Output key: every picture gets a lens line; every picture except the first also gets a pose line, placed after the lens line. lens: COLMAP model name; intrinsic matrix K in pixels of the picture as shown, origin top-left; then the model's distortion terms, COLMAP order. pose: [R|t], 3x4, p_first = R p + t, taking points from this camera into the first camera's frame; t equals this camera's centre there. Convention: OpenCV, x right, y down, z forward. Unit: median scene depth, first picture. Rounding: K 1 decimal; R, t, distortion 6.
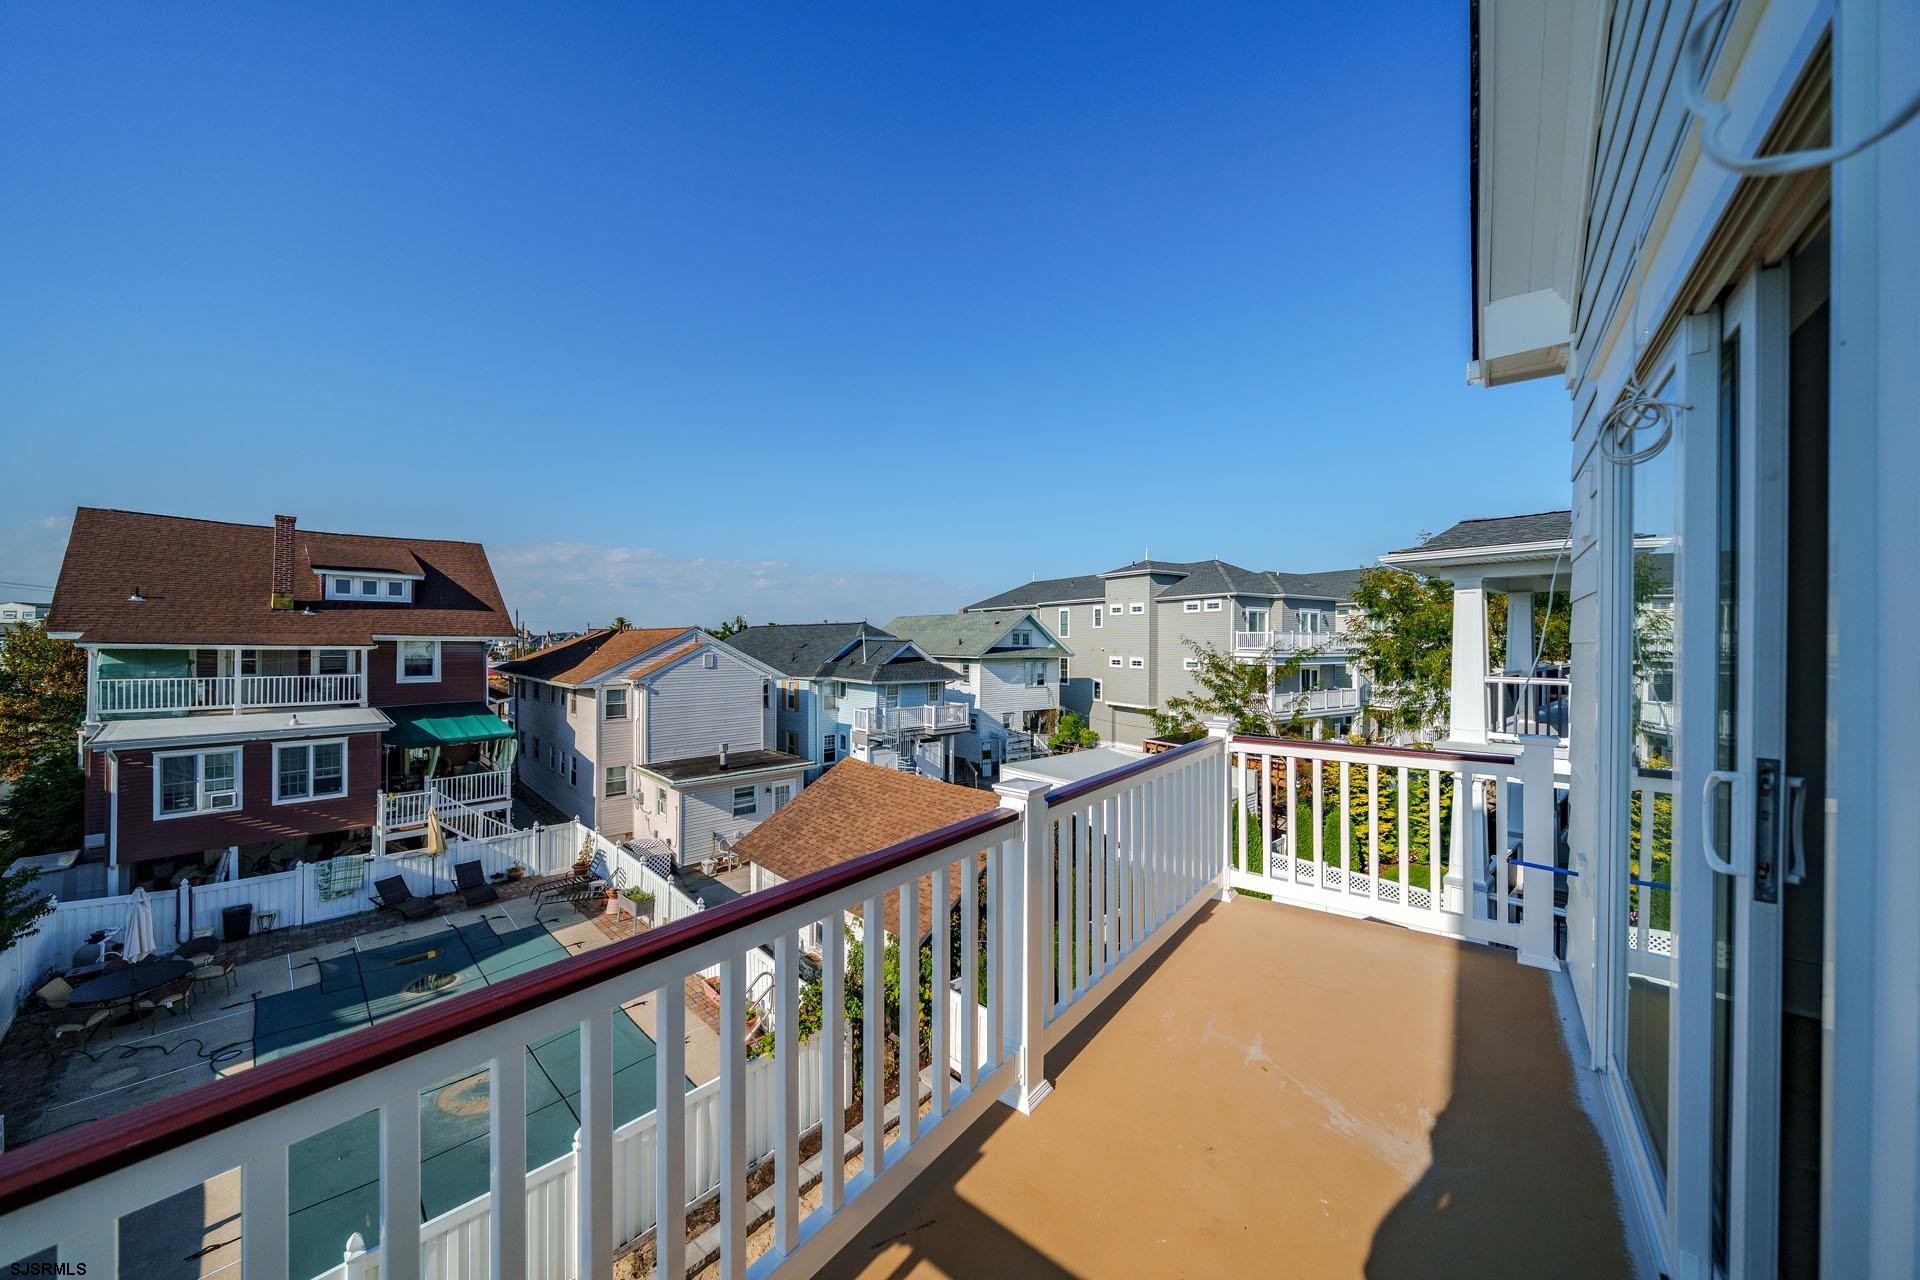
lens RADIAL K [[675.1, 0, 960.0], [0, 675.1, 640.0], [0, 0, 1]] dist [-0.001701, -0.000254]
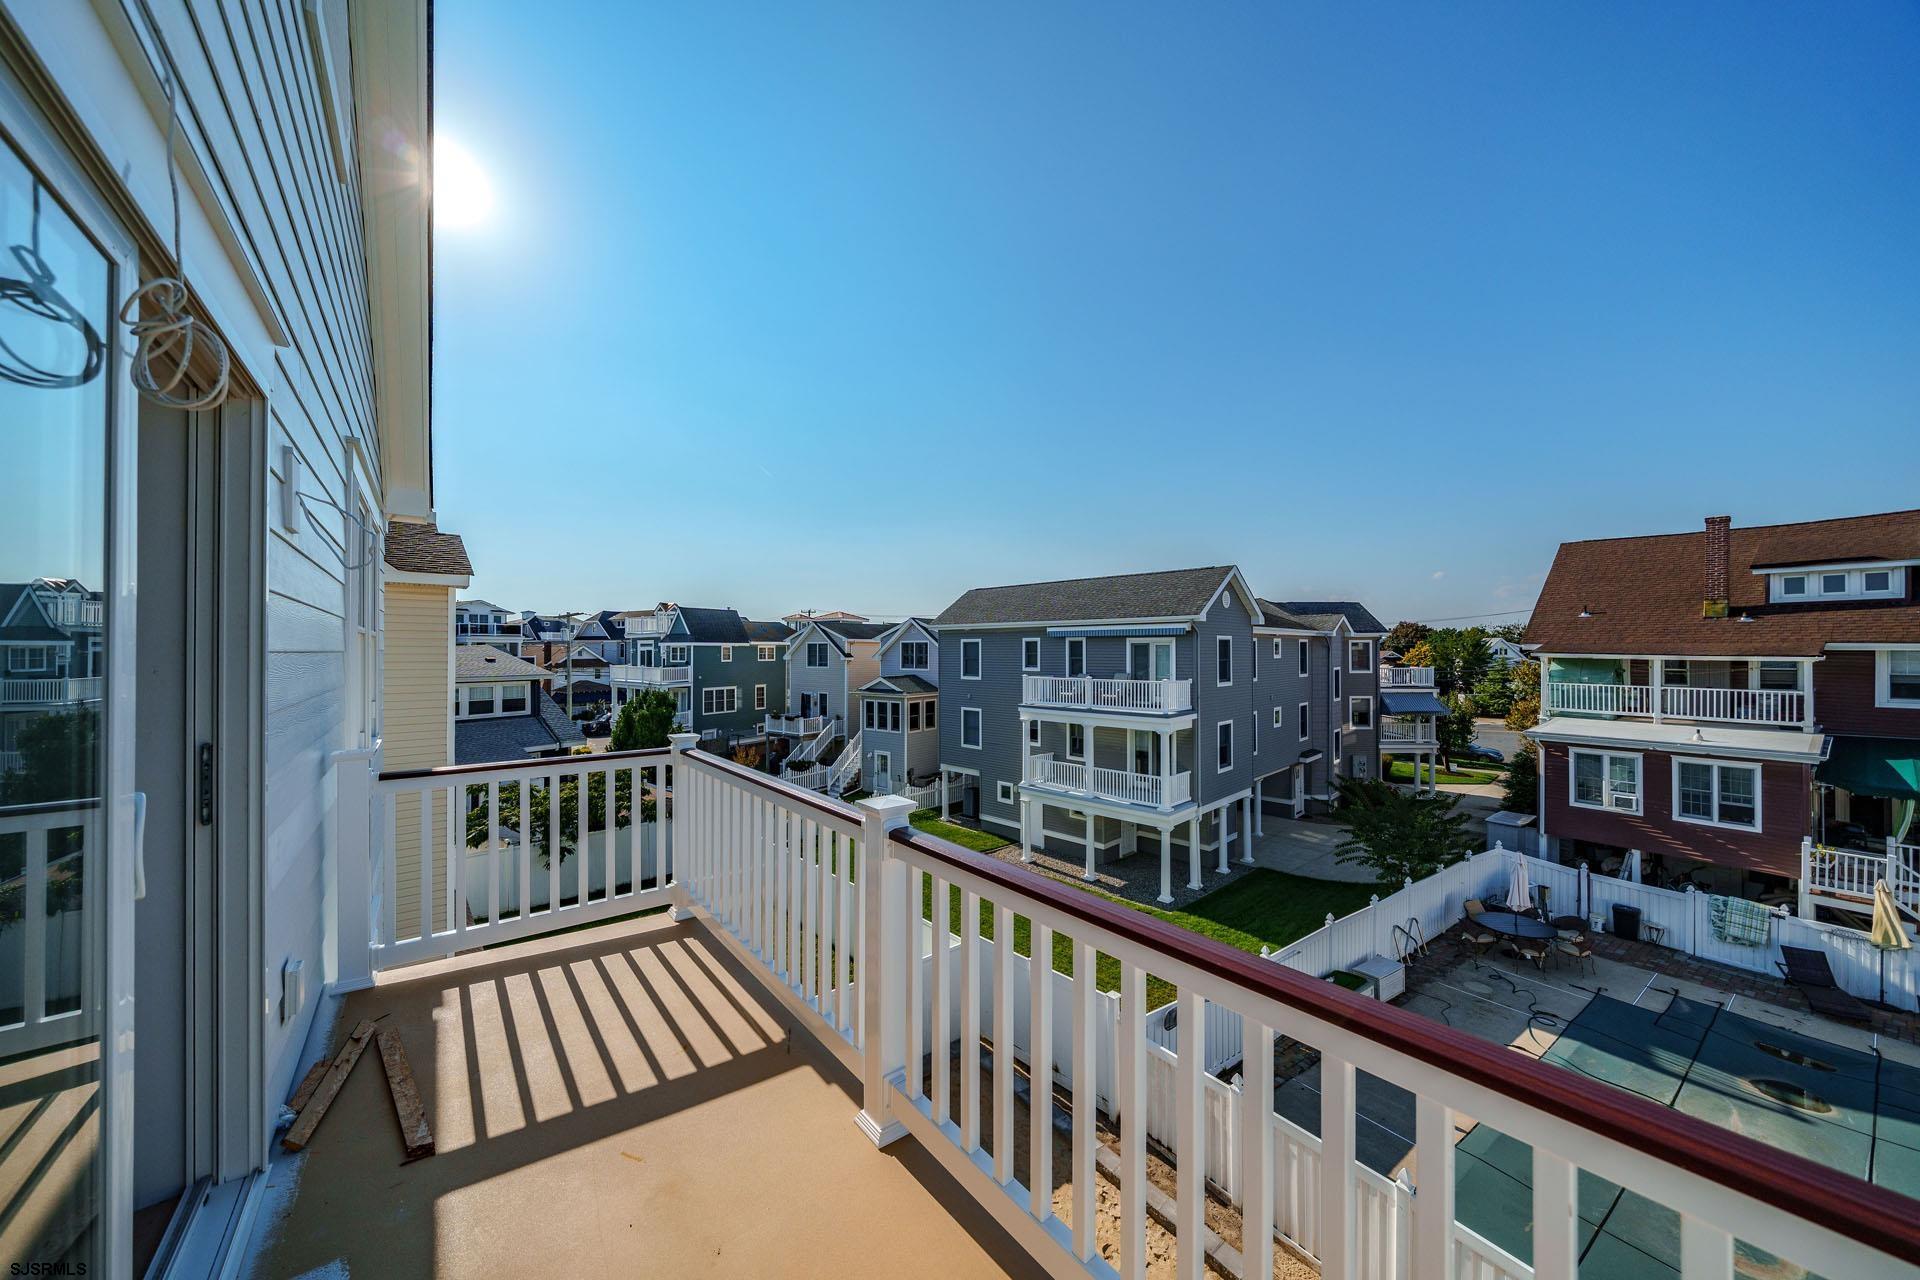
lens RADIAL K [[675.1, 0, 960.0], [0, 675.1, 640.0], [0, 0, 1]] dist [-0.001701, -0.000254]
pose [[-0.246524, -0.018962, -0.968951, 0.176439], [0.002255, 0.999795, -0.020140, 0.002921], [0.969134, -0.007150, -0.246430, 0.237789]]
